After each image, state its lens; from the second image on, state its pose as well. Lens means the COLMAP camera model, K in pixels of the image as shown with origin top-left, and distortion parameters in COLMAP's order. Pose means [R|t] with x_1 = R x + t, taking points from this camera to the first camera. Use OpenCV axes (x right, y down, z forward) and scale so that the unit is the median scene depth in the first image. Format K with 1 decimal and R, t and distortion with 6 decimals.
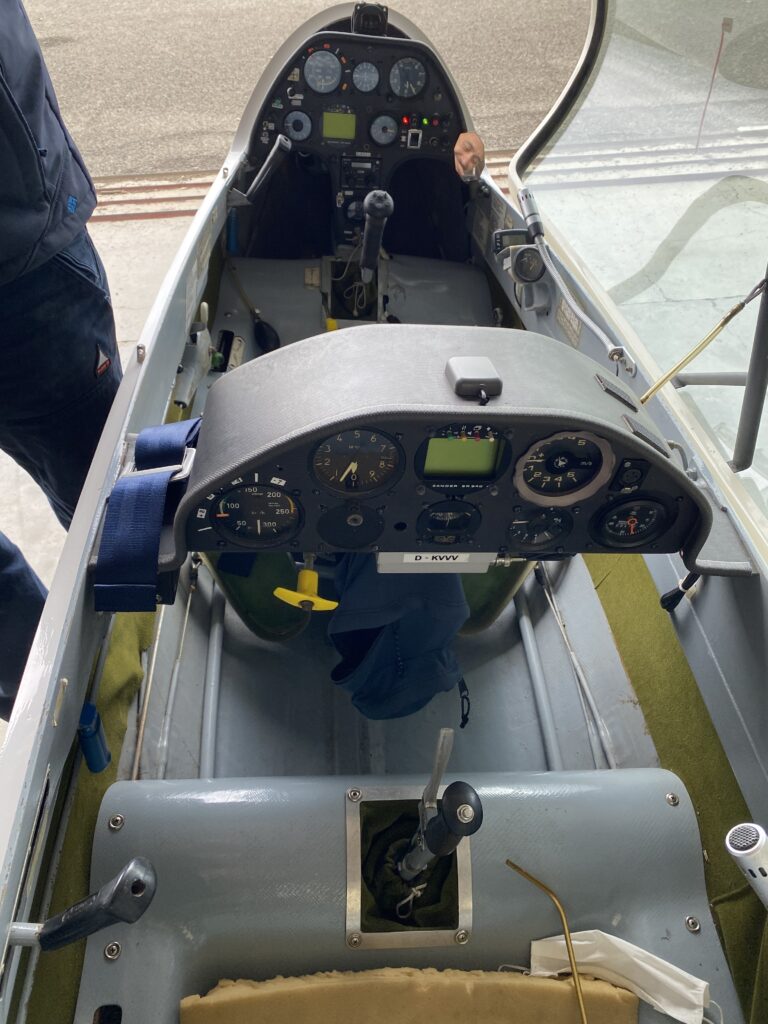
lens RADIAL K [[780.1, 0, 382.6], [0, 780.1, 513.4], [0, 0, 1]] dist [0.027433, -0.021564]
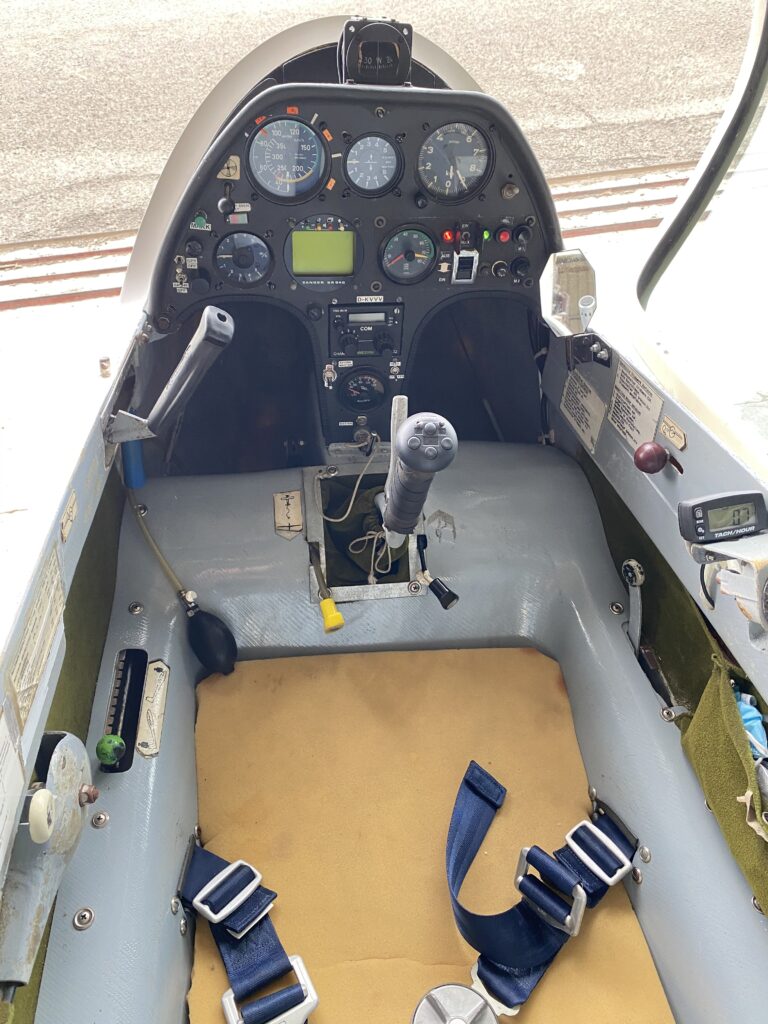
lens RADIAL K [[780.1, 0, 386.2], [0, 780.1, 511.4], [0, 0, 1]] dist [0.027433, -0.021564]
pose [[0.996504, -0.069545, 0.046301, -0.046905], [0.069672, 0.997569, -0.001123, -0.302219], [-0.046111, 0.004345, 0.998927, 0.452143]]
